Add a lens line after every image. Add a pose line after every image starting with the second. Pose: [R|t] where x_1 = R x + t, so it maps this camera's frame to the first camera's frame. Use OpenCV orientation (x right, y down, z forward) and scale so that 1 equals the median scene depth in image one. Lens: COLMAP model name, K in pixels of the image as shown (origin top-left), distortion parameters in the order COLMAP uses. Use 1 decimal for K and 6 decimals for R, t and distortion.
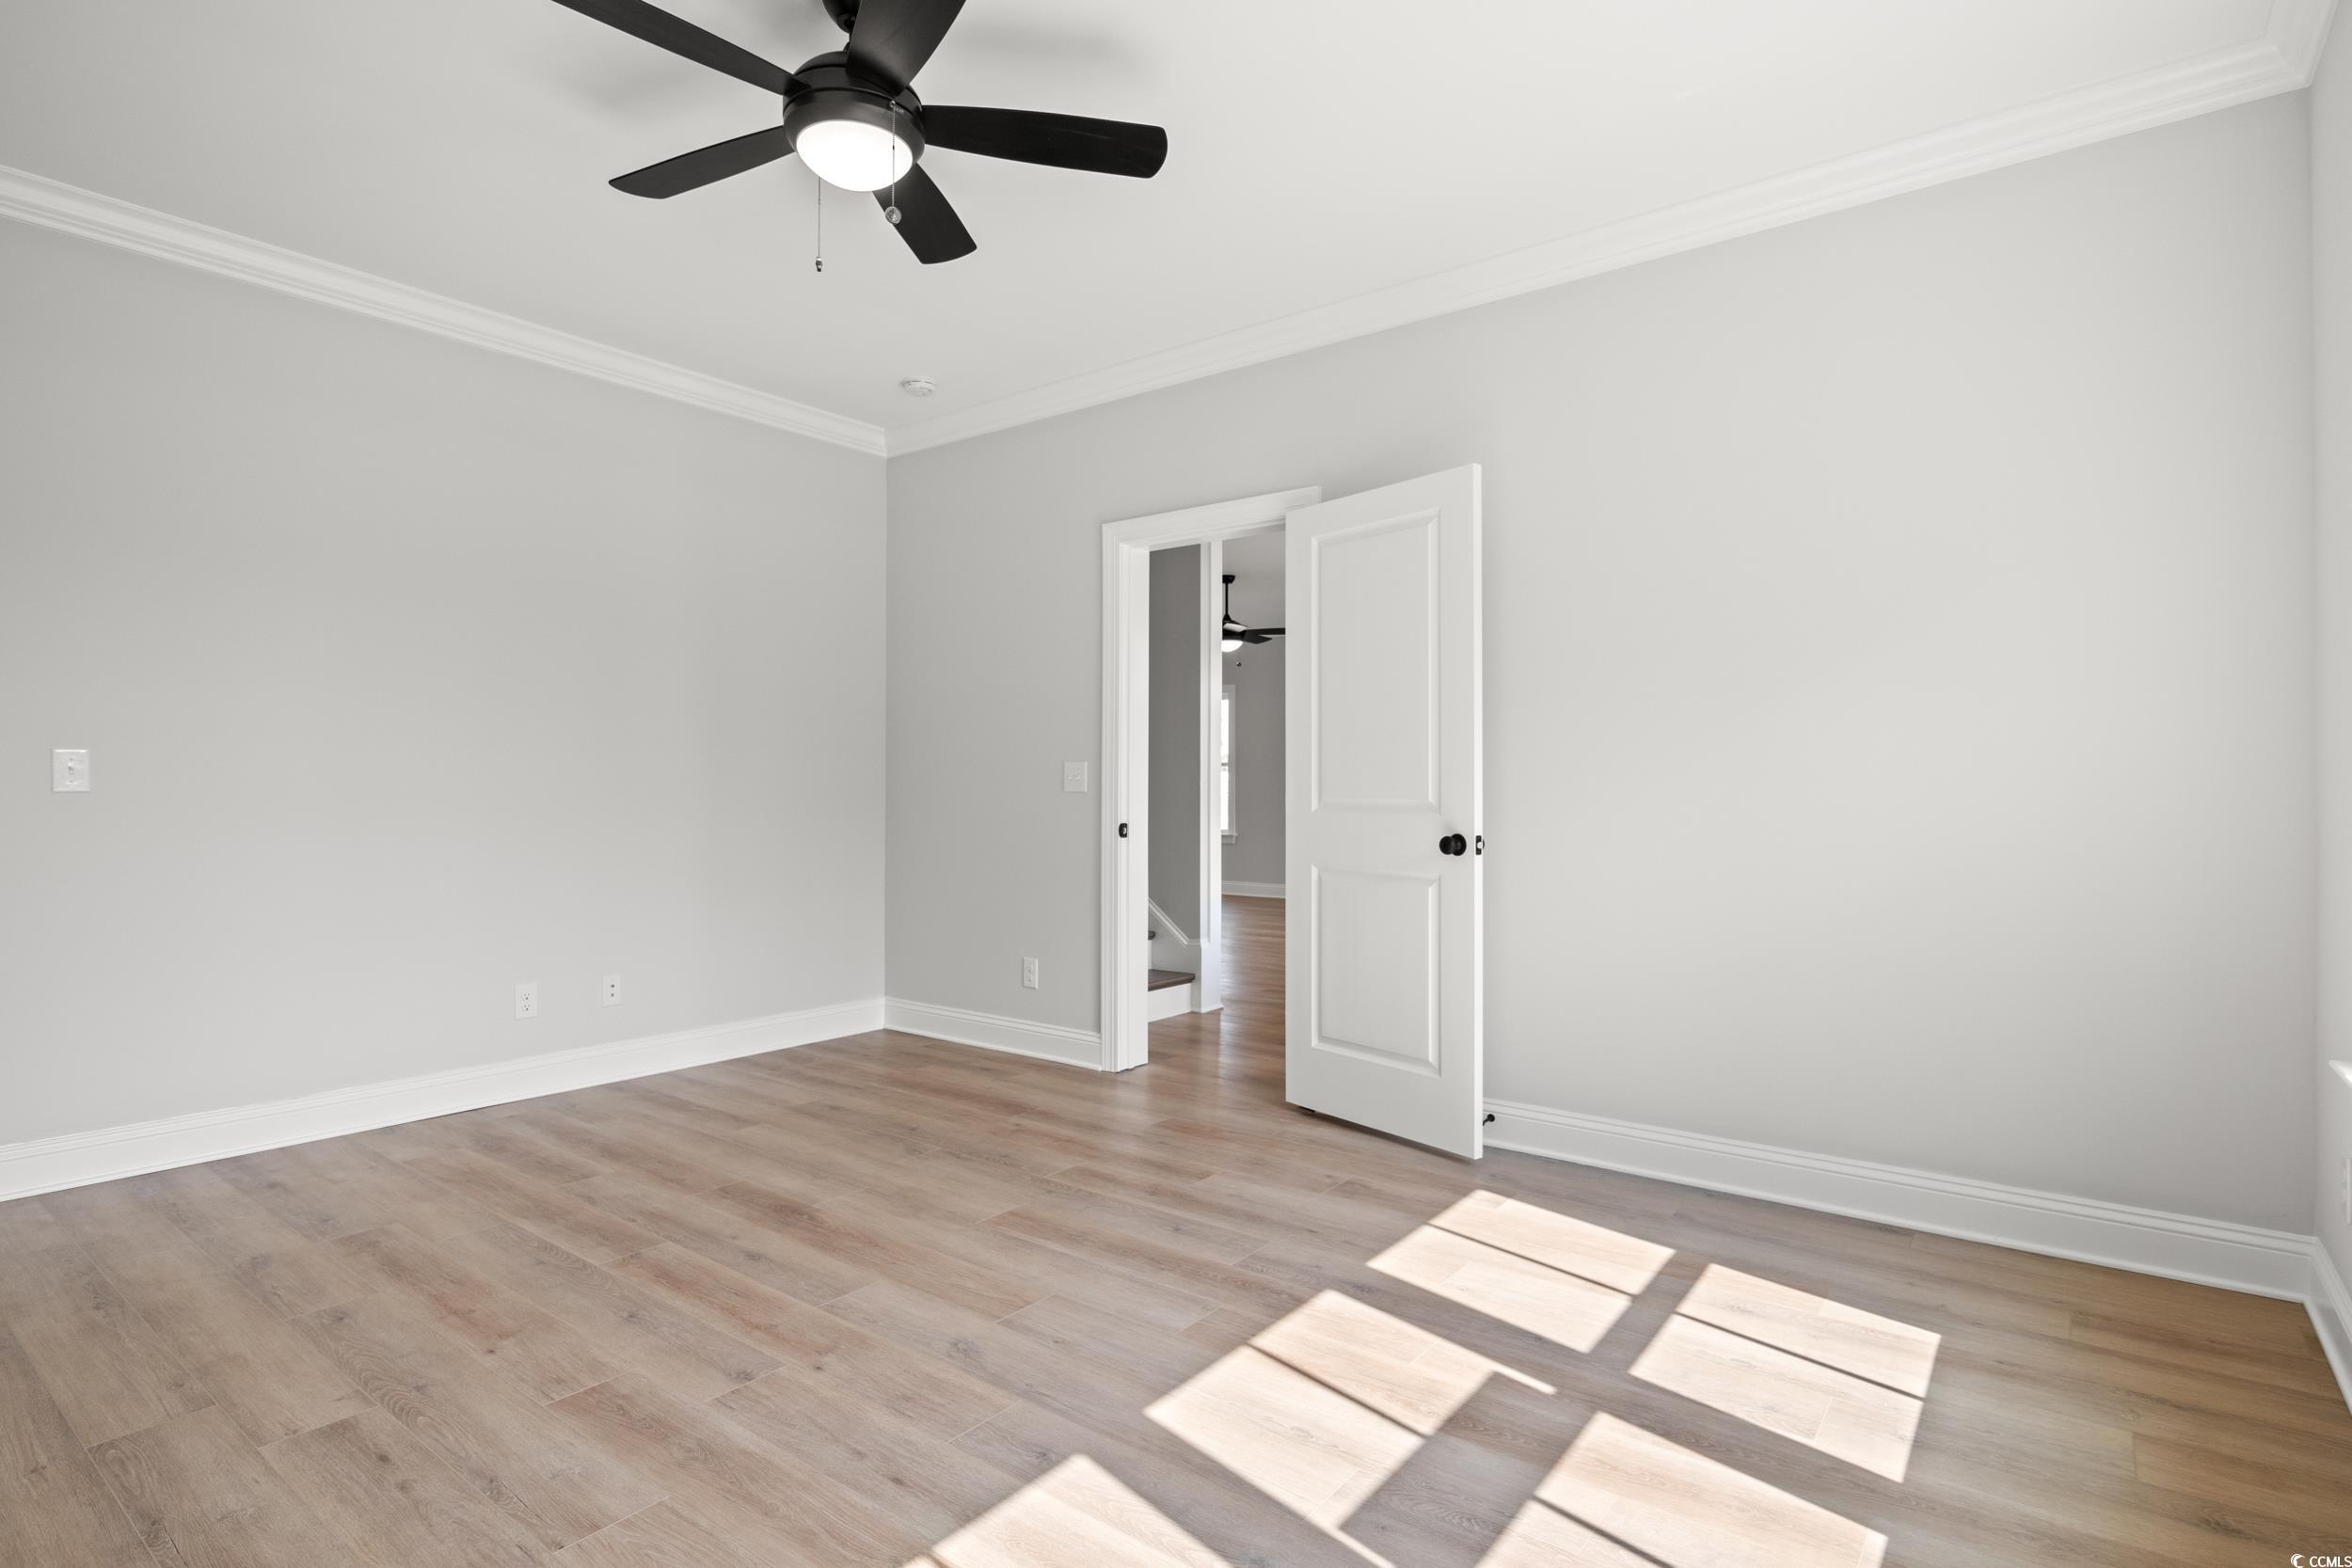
lens RADIAL K [[1173.7, 0, 1183.3], [0, 1173.7, 790.7], [0, 0, 1]] dist [-0.000005, -0.000300]
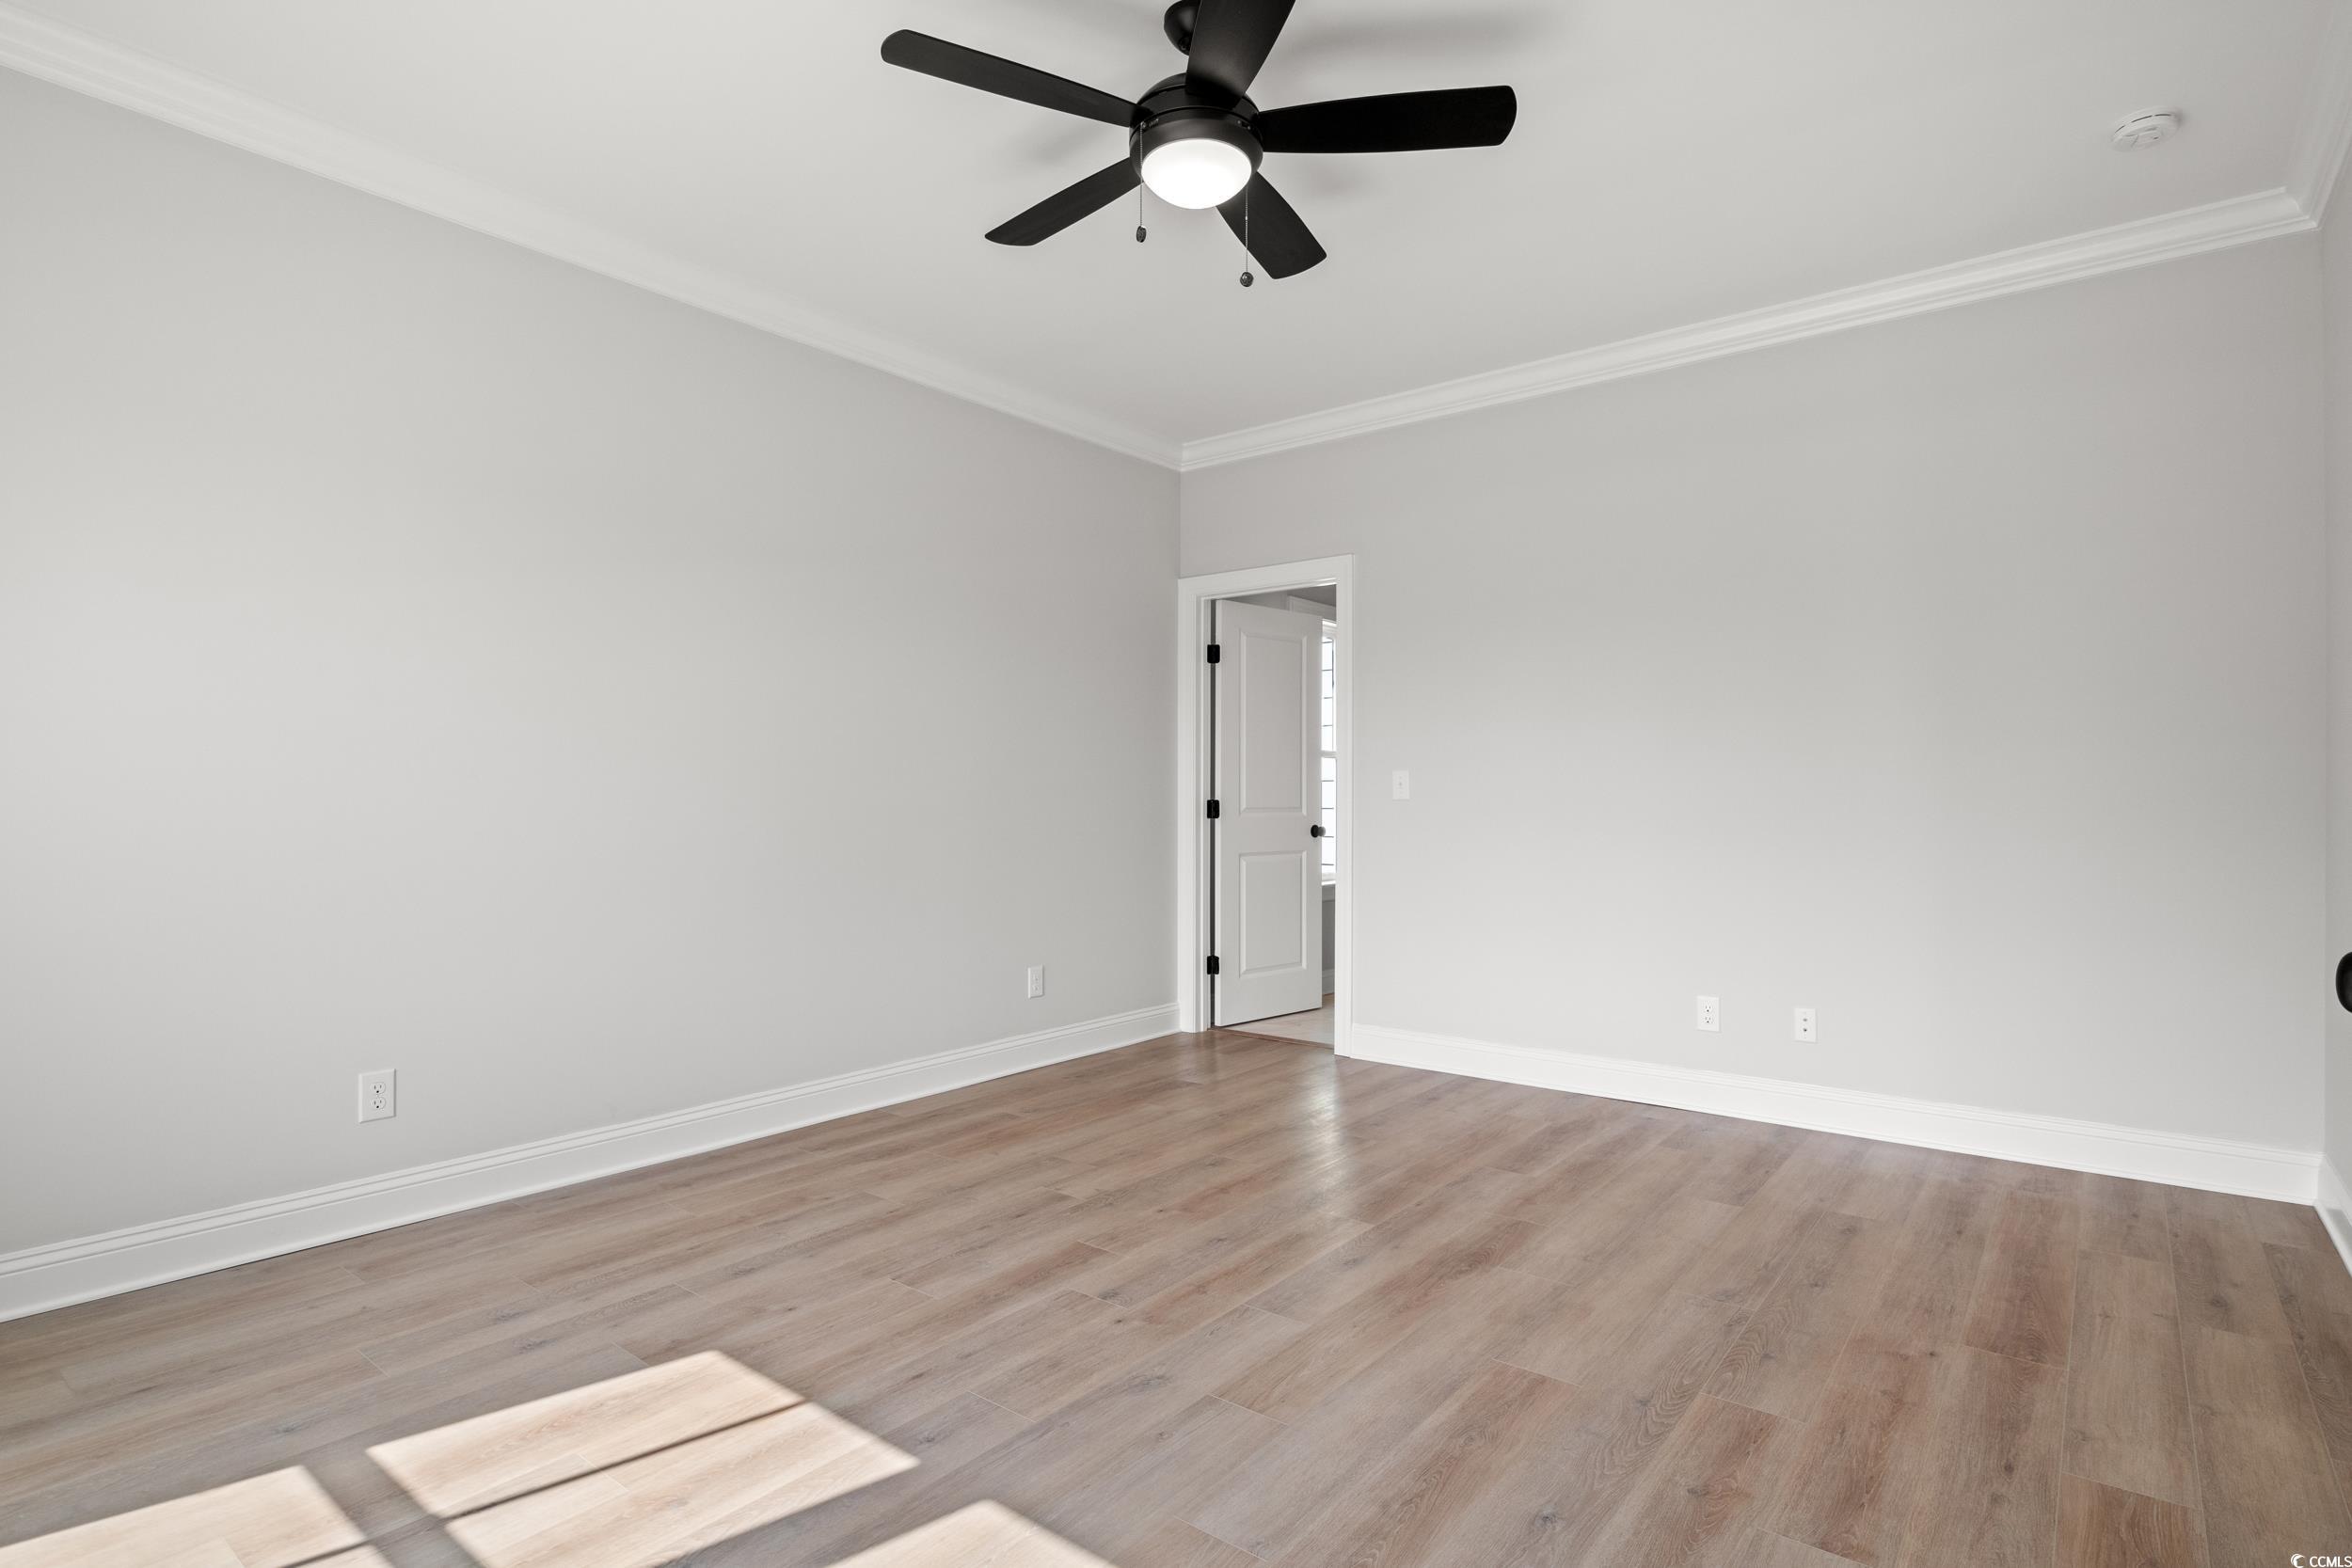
lens RADIAL K [[1173.7, 0, 1182.9], [0, 1173.7, 780.0], [0, 0, 1]] dist [-0.000005, -0.000300]
pose [[-0.014648, -0.021164, -0.999669, 0.588900], [0.000656, 0.999776, -0.021176, 0.008414], [0.999892, -0.000966, -0.014631, 0.799538]]
